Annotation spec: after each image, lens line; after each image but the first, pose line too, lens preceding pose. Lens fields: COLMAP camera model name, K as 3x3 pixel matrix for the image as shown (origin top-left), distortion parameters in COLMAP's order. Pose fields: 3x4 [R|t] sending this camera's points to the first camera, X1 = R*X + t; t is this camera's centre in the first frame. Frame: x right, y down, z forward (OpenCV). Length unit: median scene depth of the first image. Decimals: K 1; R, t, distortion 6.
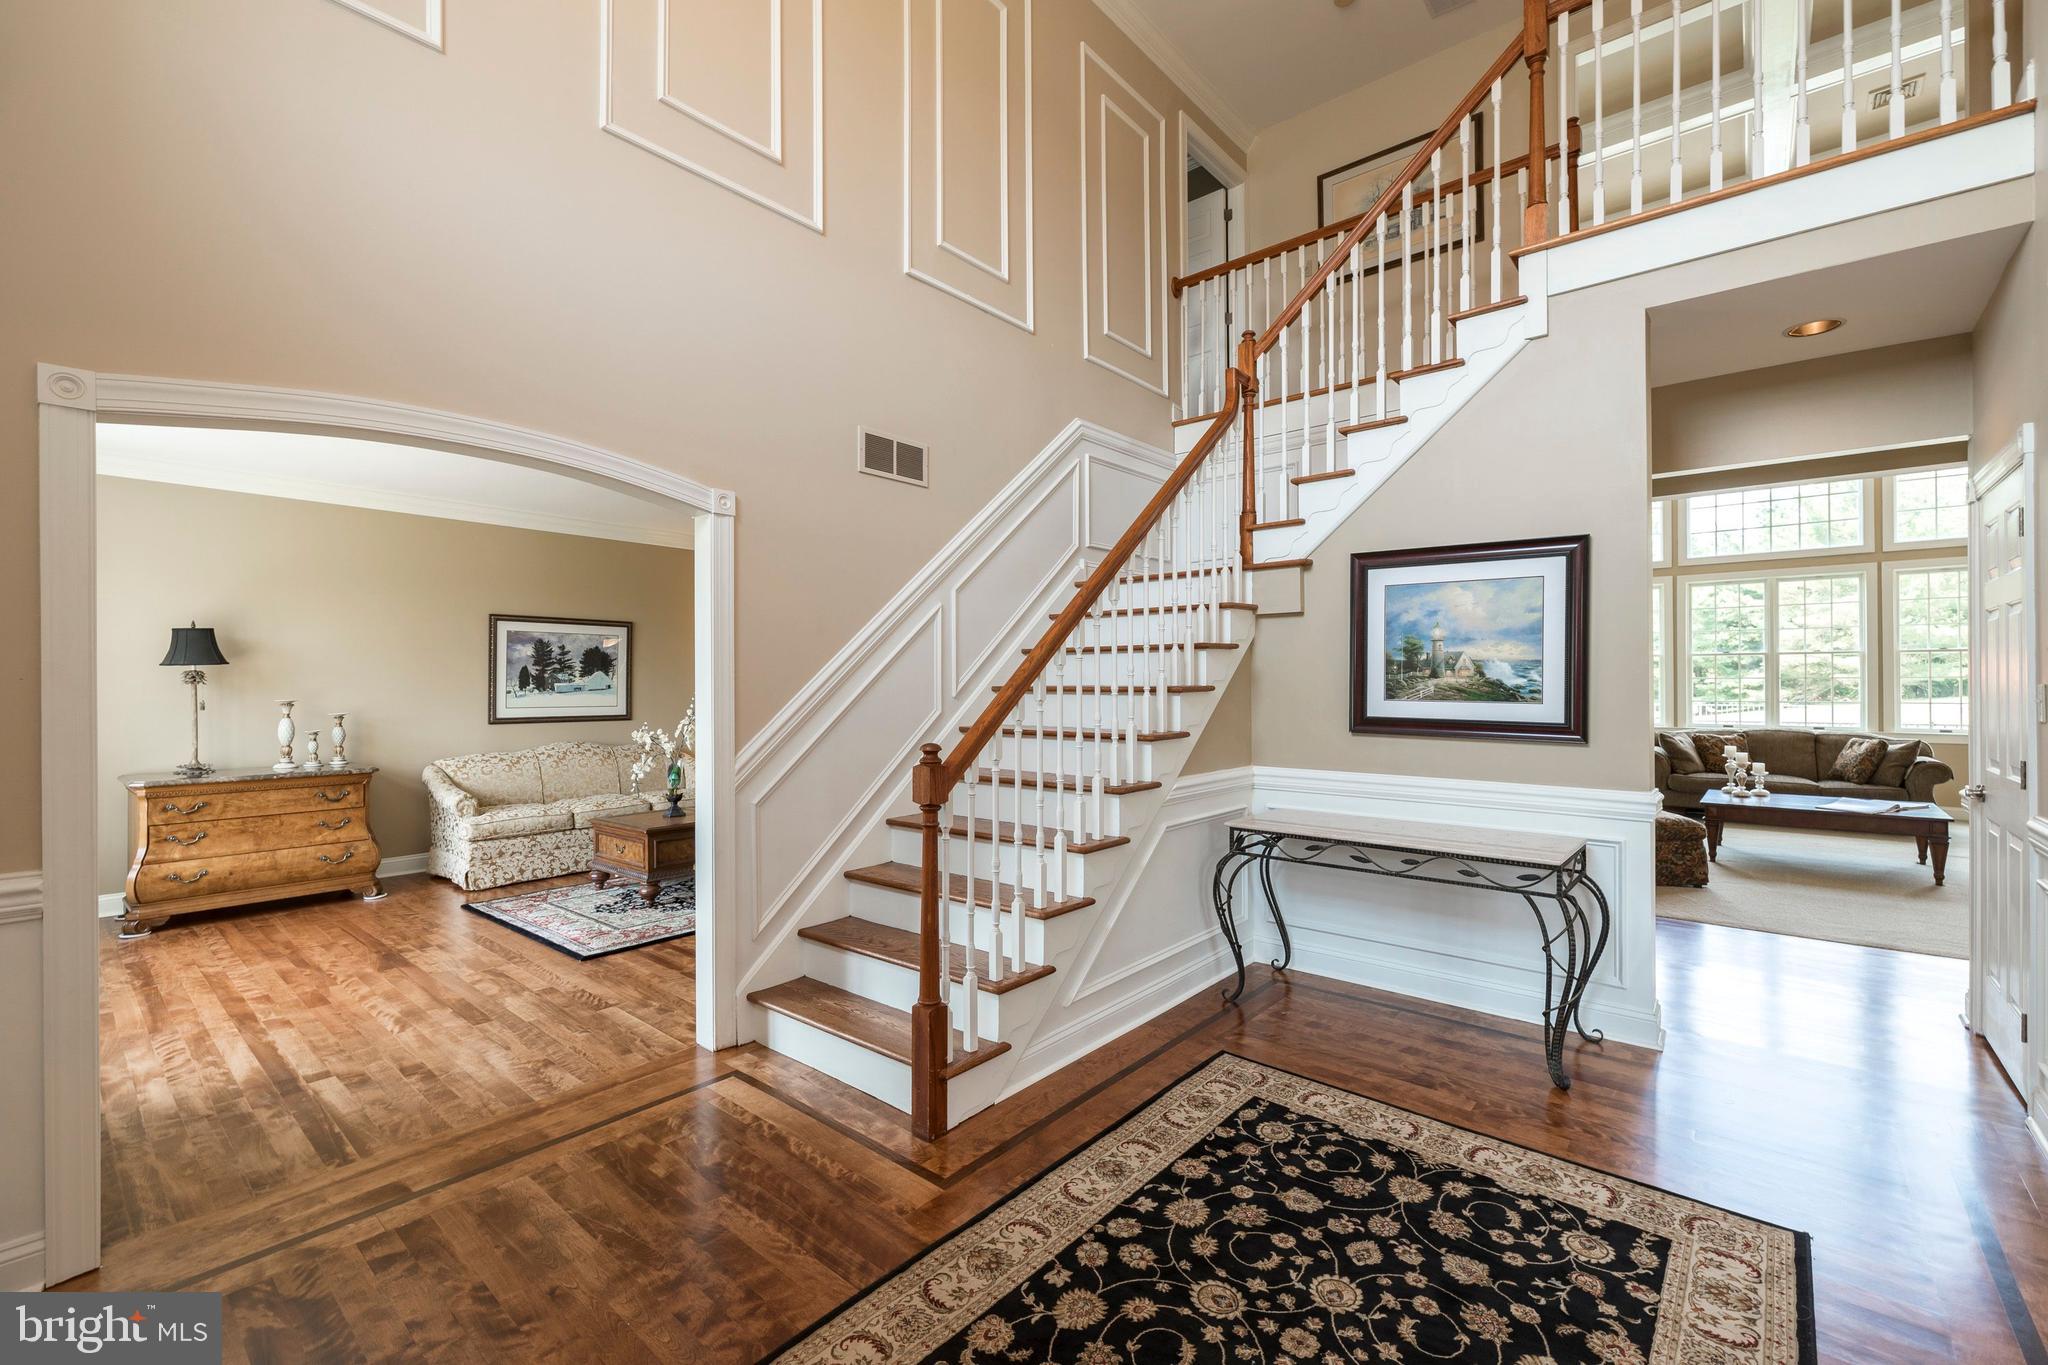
lens RADIAL K [[854.8, 0, 1034.1], [0, 854.8, 687.5], [0, 0, 1]] dist [-0.000706, -0.000055]
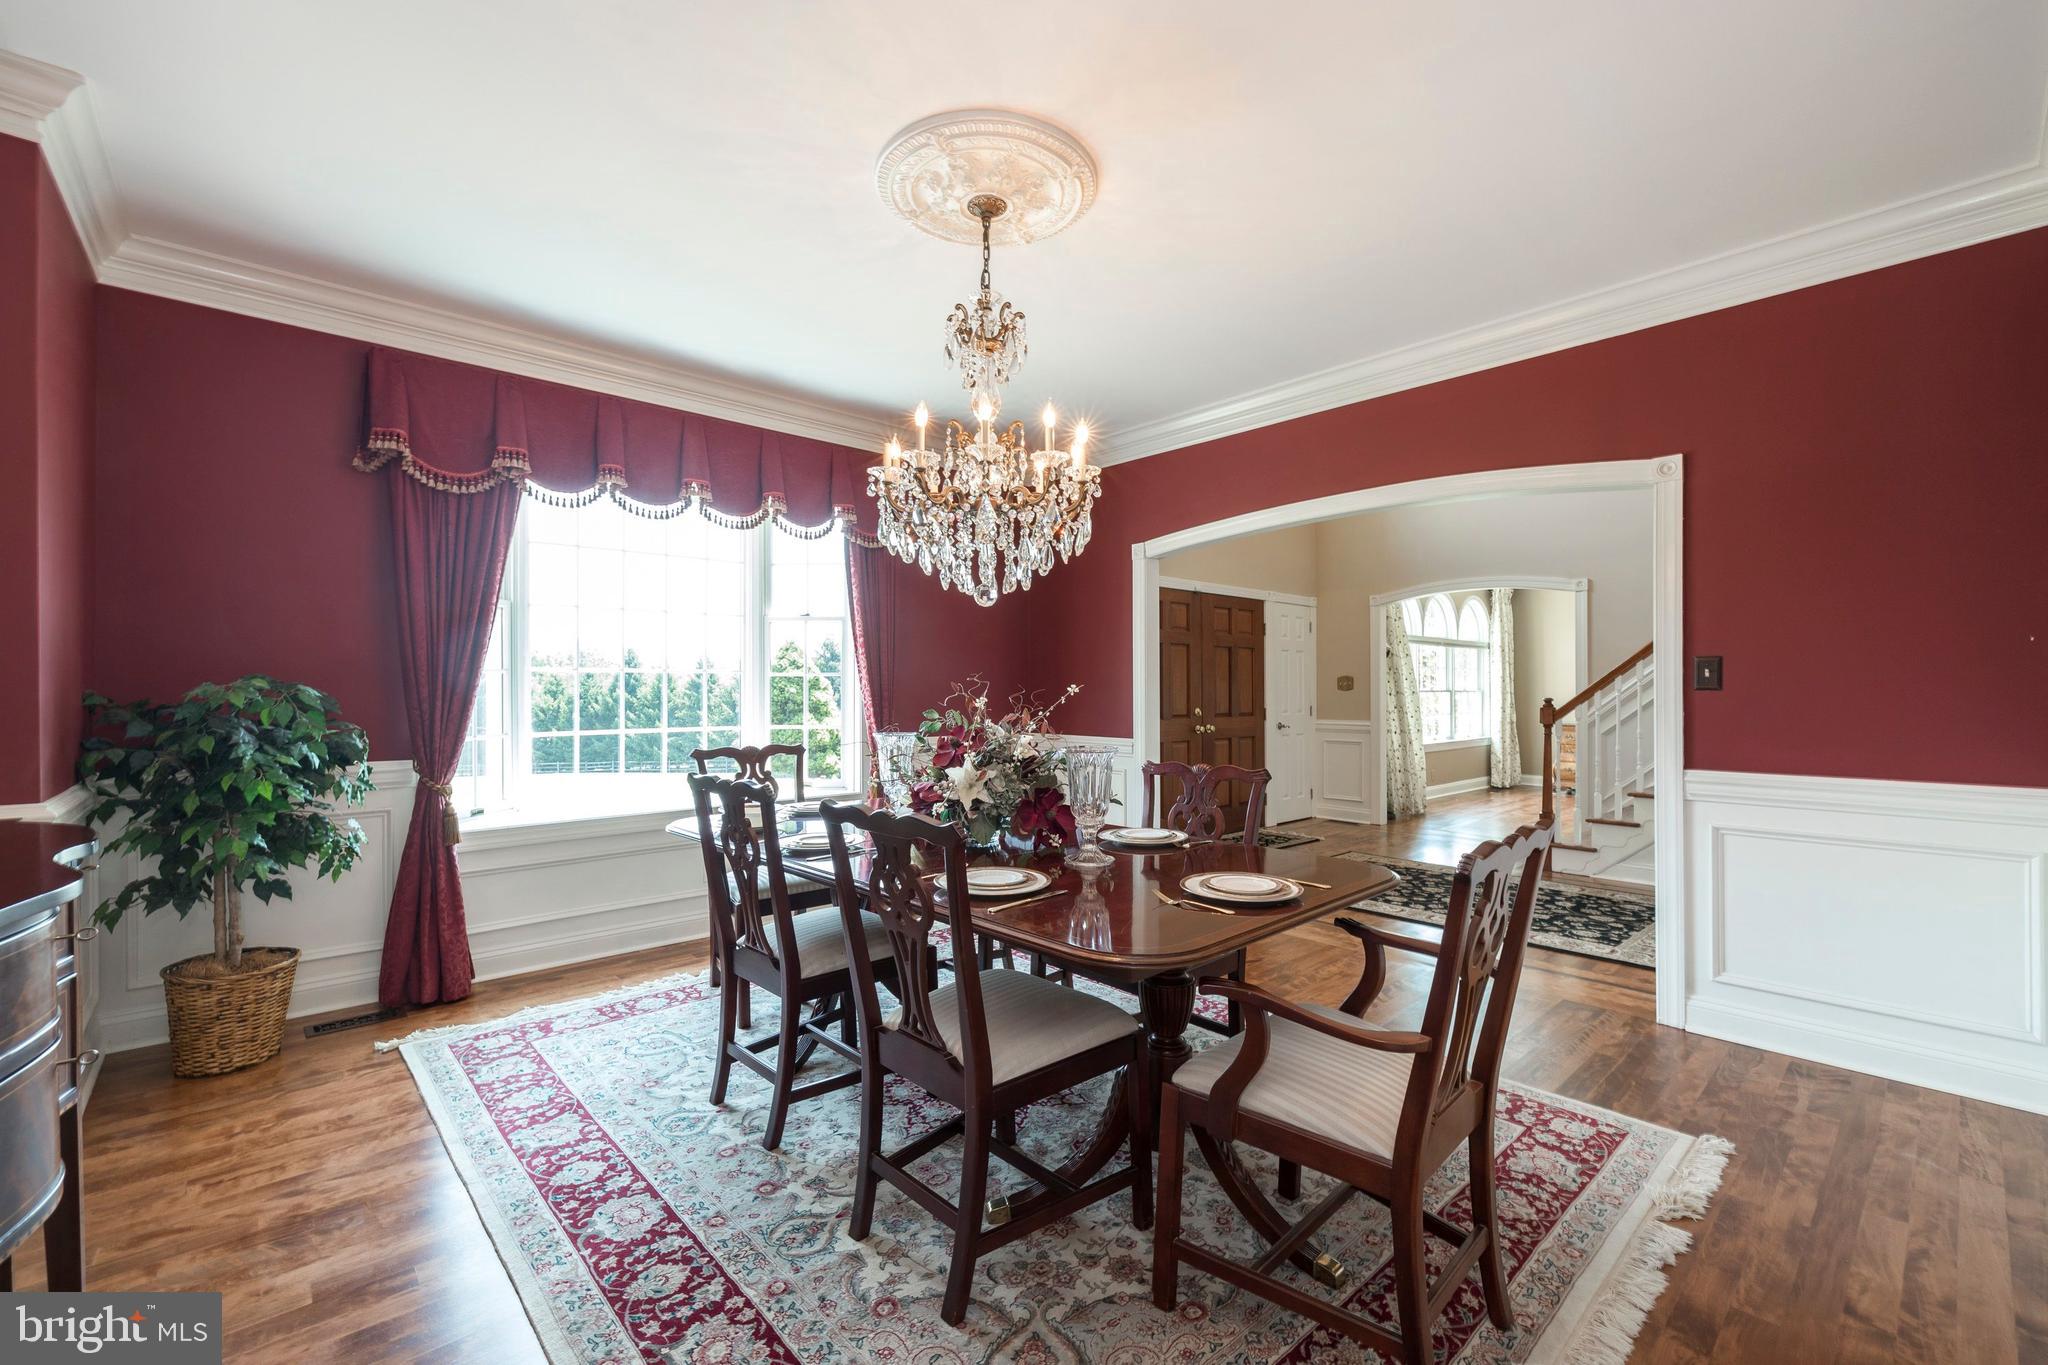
lens RADIAL K [[854.8, 0, 1034.1], [0, 854.8, 687.5], [0, 0, 1]] dist [-0.000706, -0.000055]
pose [[-0.117863, 0.001138, -0.993029, 1.365042], [-0.000858, 0.999999, 0.001248, 0.021234], [0.993030, 0.000999, -0.117862, -0.049713]]
